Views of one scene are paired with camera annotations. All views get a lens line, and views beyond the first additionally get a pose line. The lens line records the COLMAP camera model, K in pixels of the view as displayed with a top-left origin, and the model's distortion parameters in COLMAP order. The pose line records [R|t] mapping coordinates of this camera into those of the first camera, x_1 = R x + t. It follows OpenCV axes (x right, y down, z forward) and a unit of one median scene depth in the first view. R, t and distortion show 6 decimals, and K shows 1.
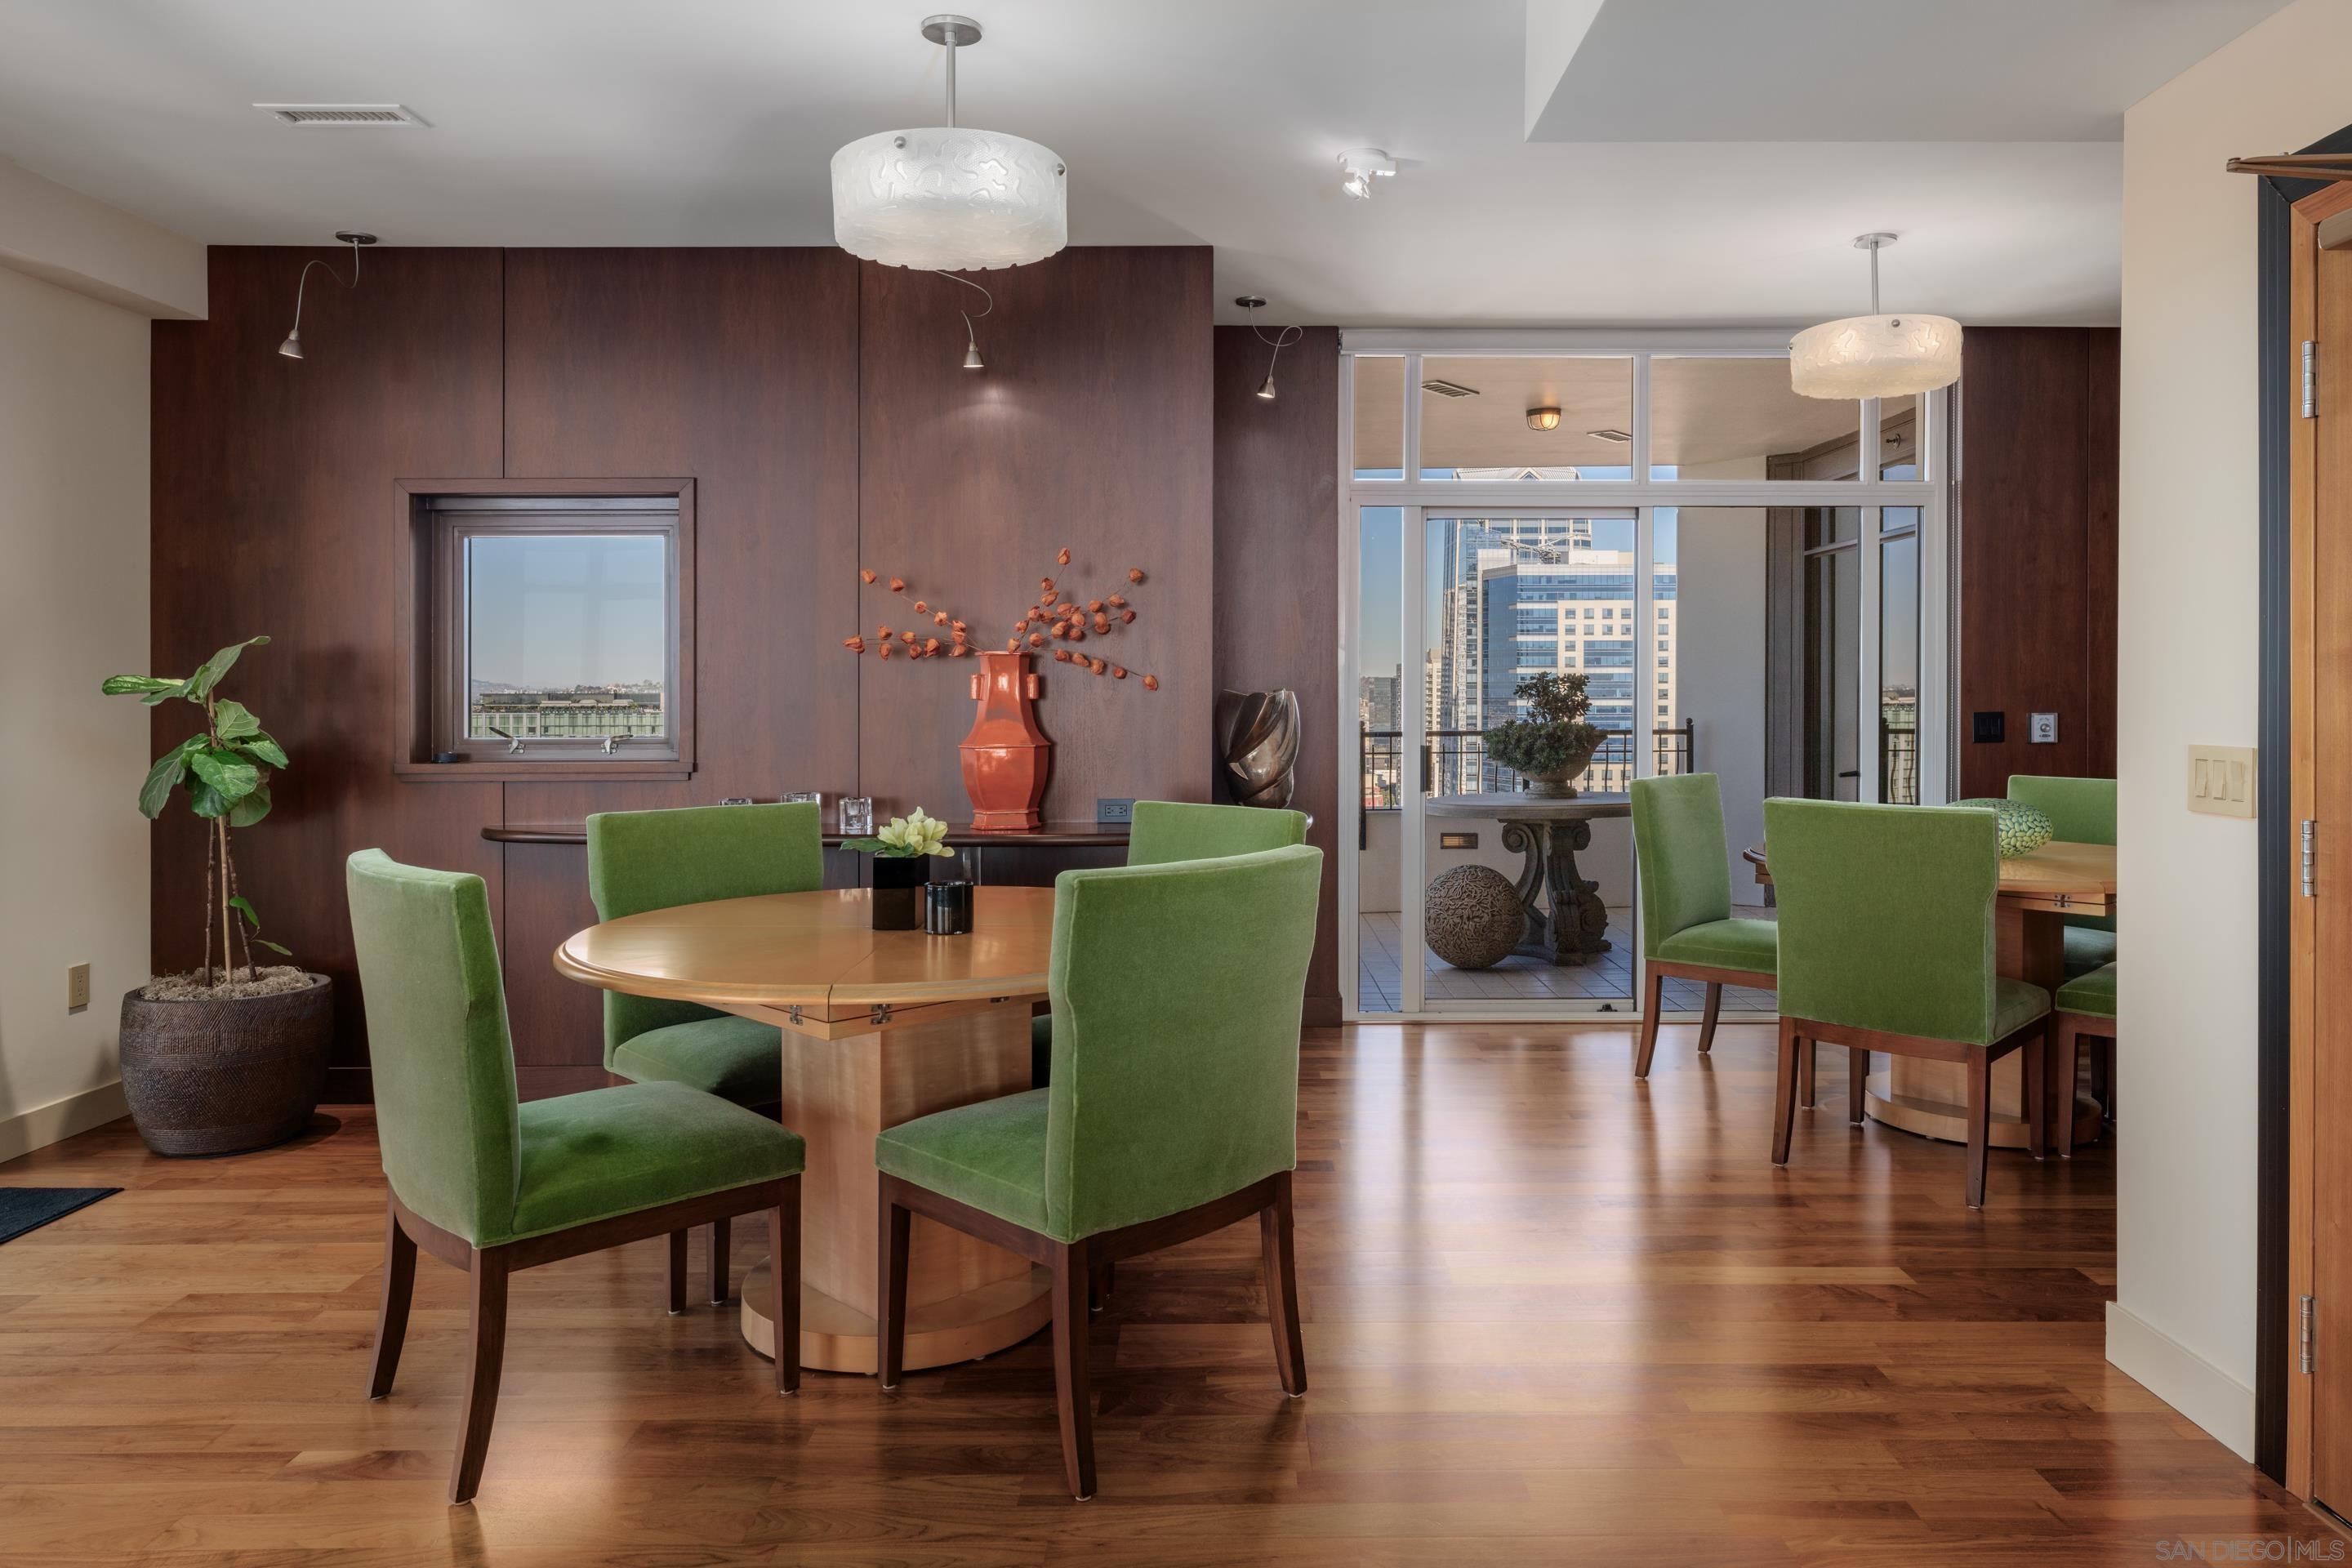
lens RADIAL K [[1479.8, 0, 1178.3], [0, 1479.8, 699.3], [0, 0, 1]] dist [-0.004807, -0.000937]
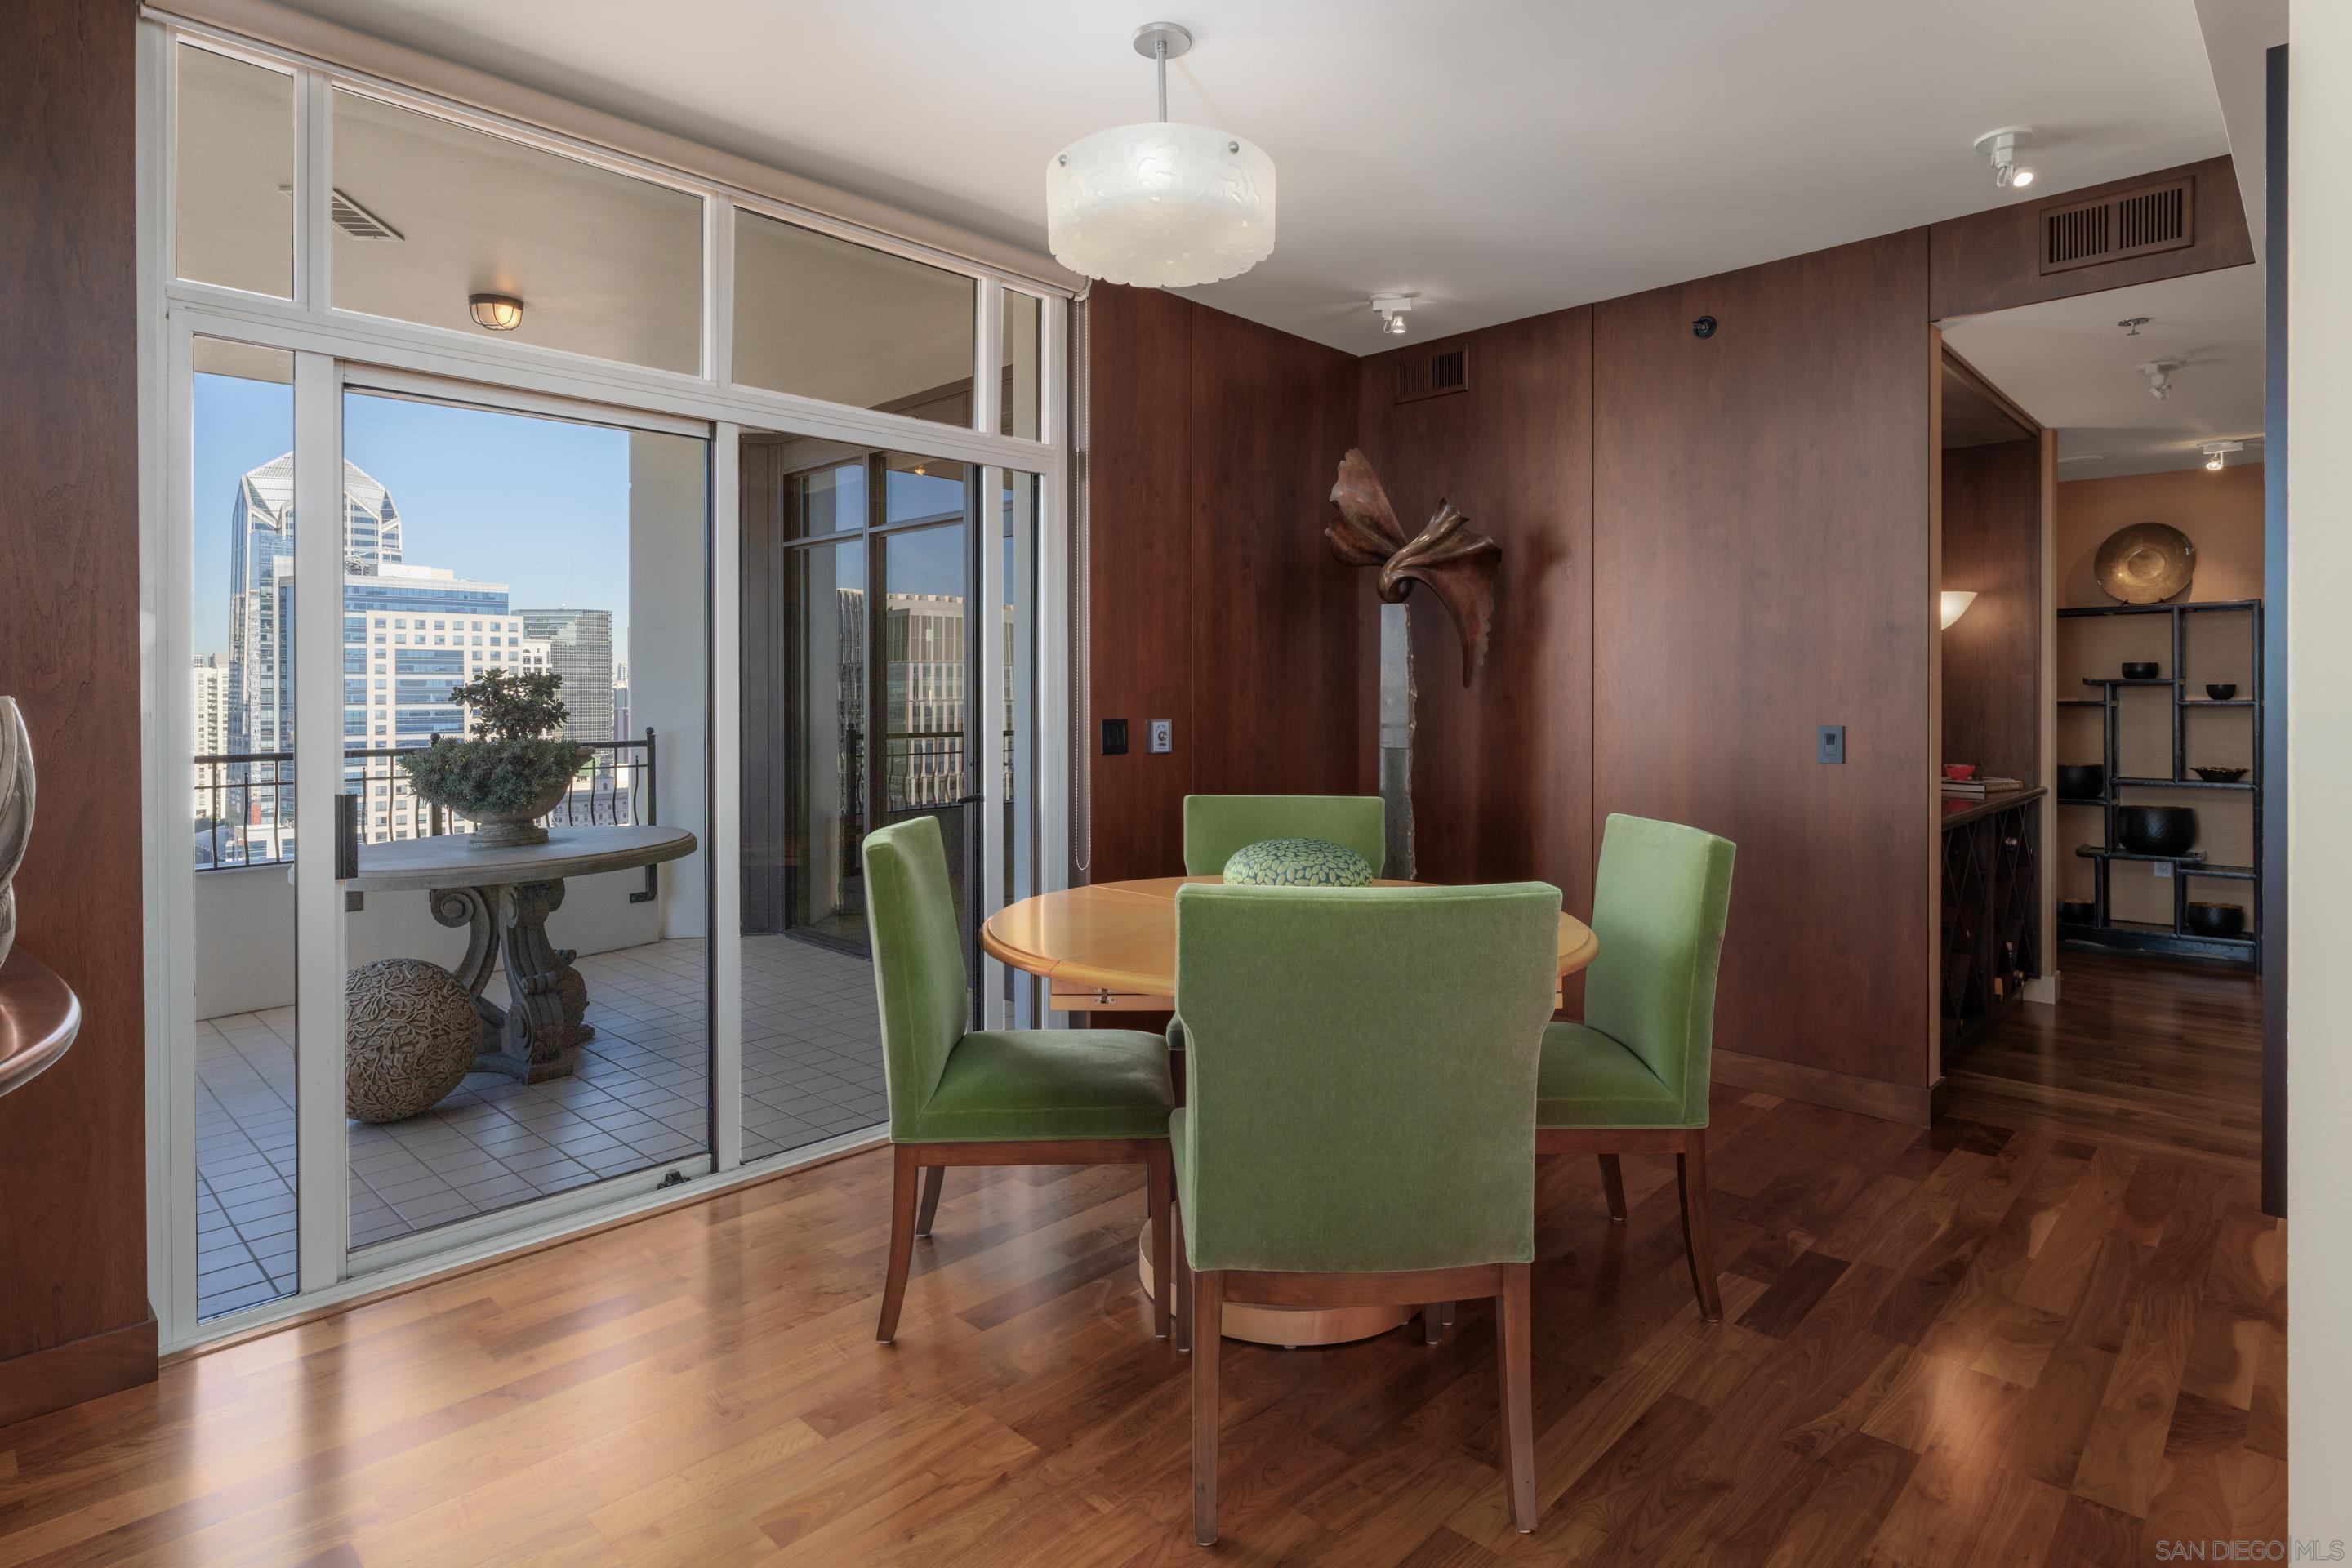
lens RADIAL K [[1234.7, 0, 1176.0], [0, 1234.7, 703.5], [0, 0, 1]] dist [-0.002152, -0.001517]
pose [[0.675944, -0.006539, 0.736924, 0.040441], [0.006169, 0.999976, 0.003214, -0.002606], [-0.736927, 0.002374, 0.675968, 0.486976]]
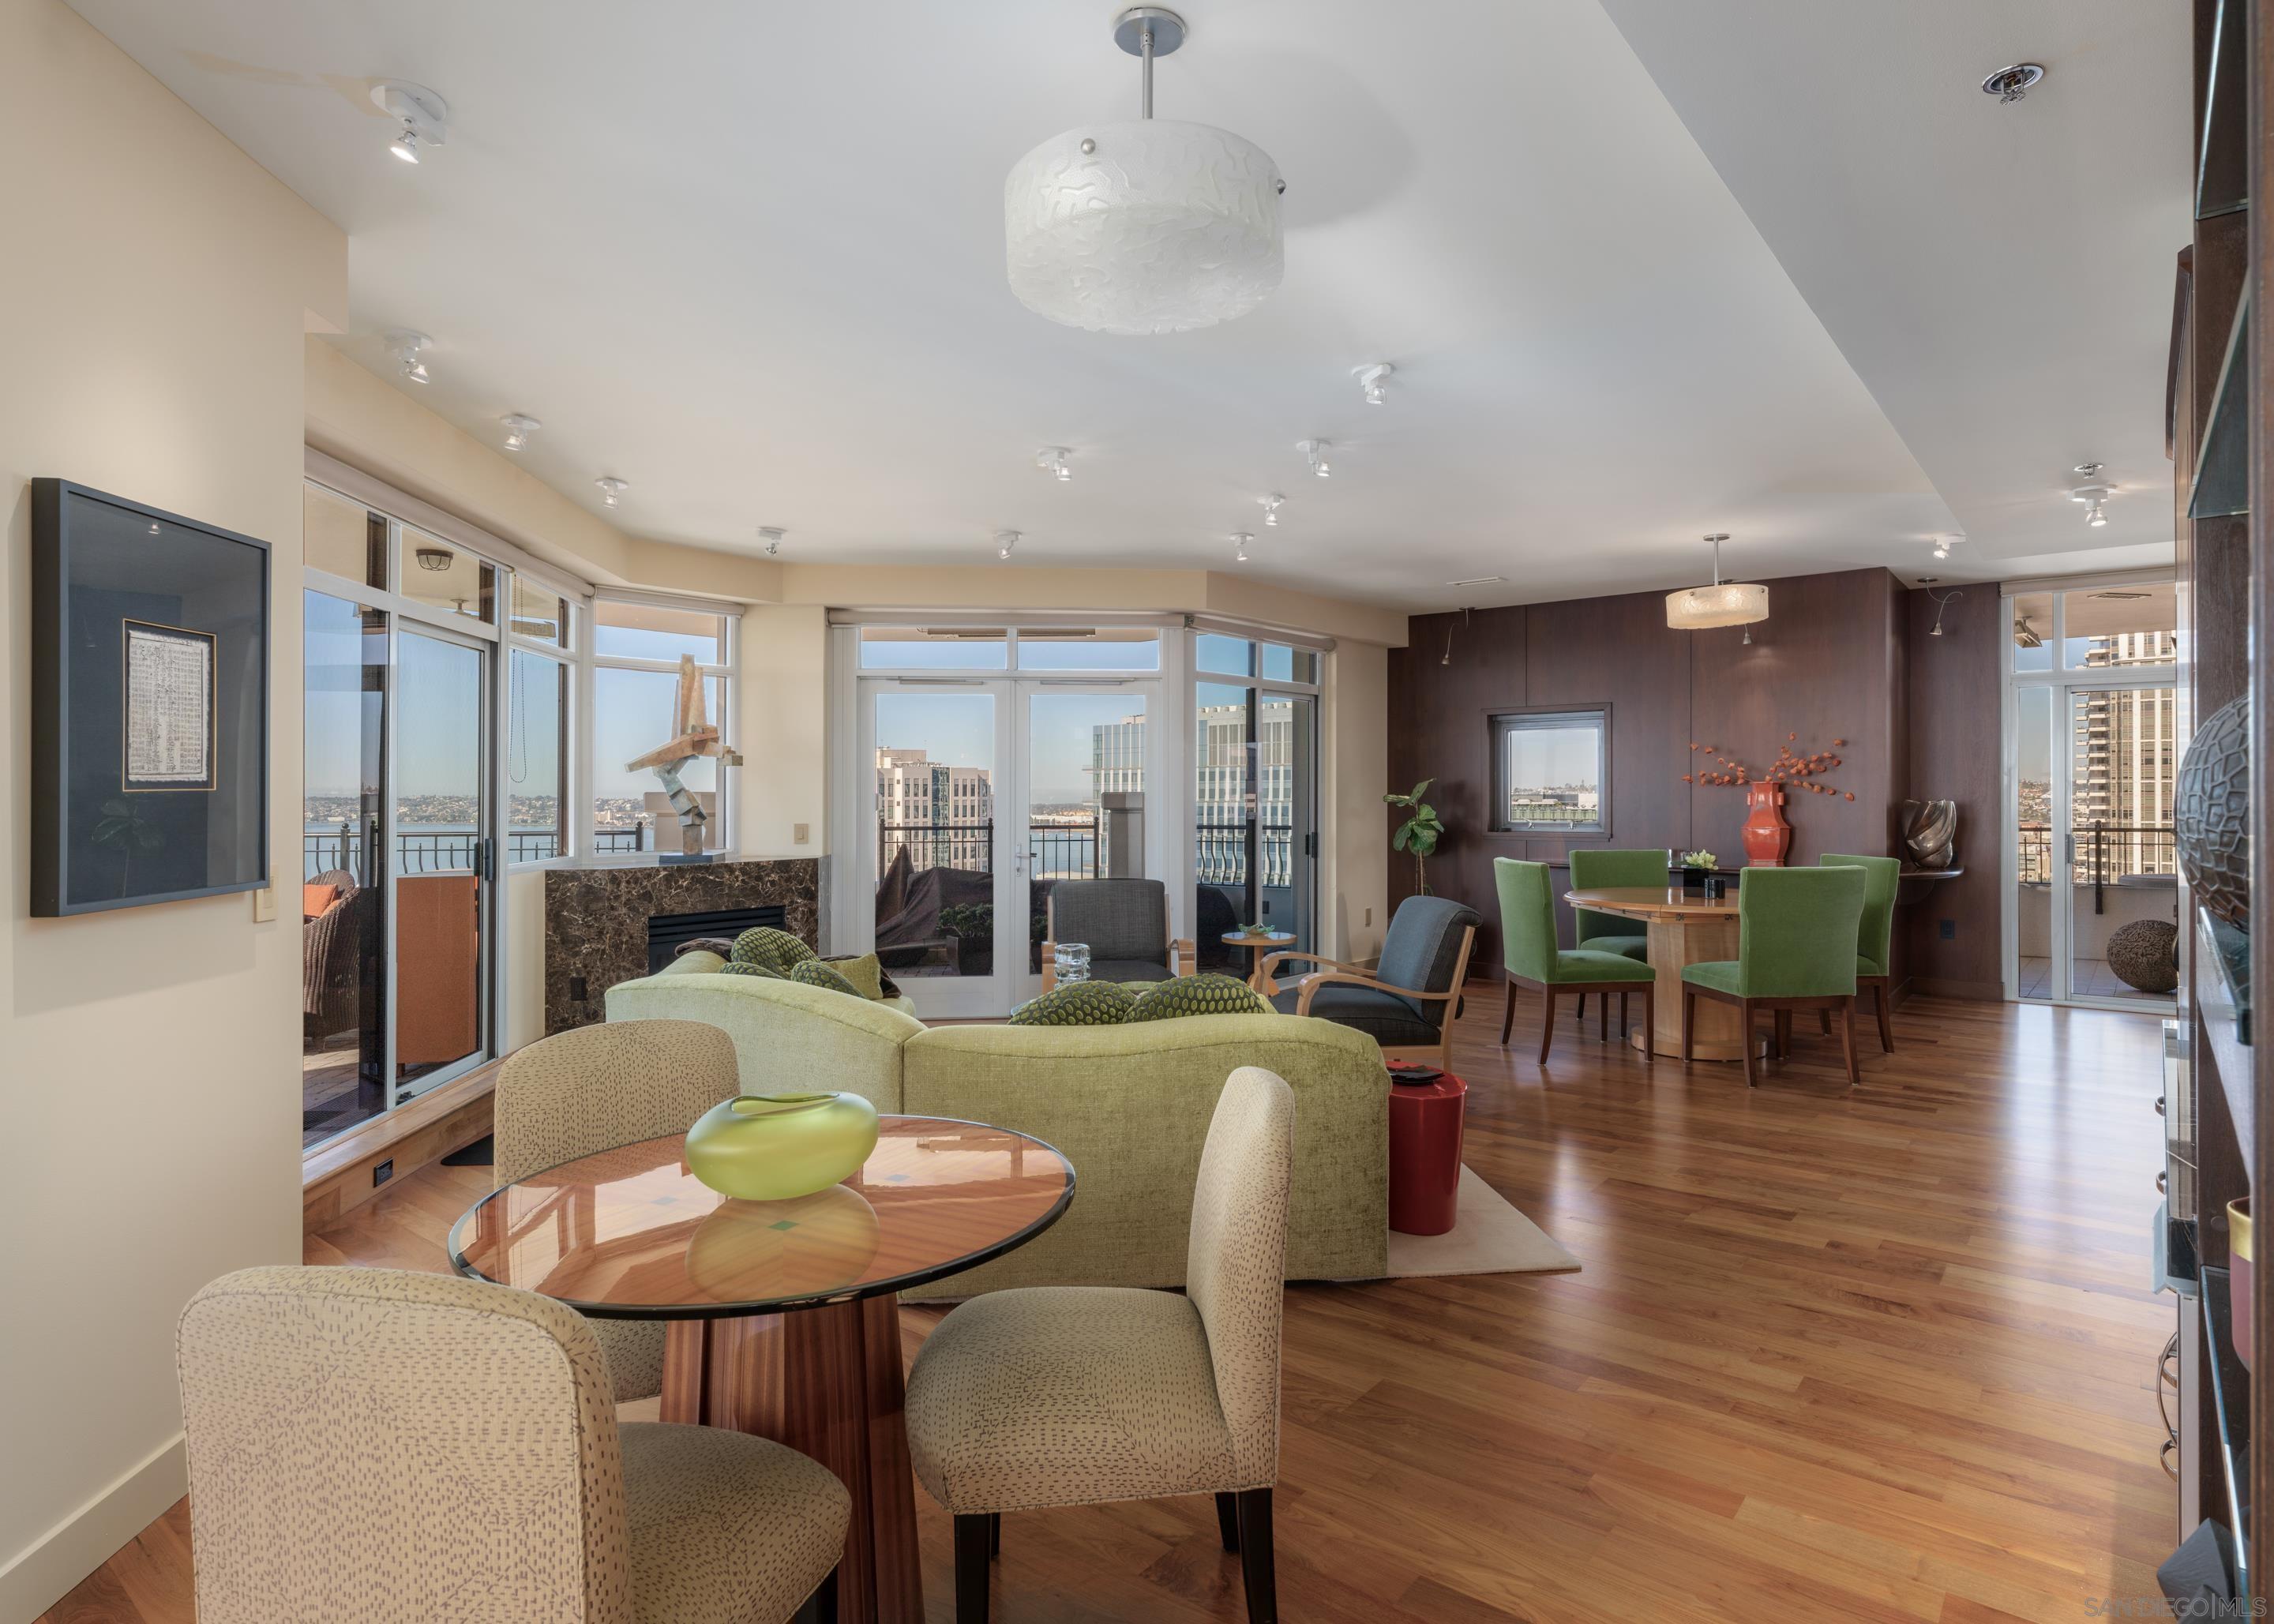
lens RADIAL K [[1191.3, 0, 1196.5], [0, 1191.3, 783.2], [0, 0, 1]] dist [-0.000894, -0.000385]
pose [[0.799066, -0.006588, -0.601207, 0.200186], [-0.001040, 0.999923, -0.012339, -0.007845], [0.601243, 0.010485, 0.798998, -0.643020]]
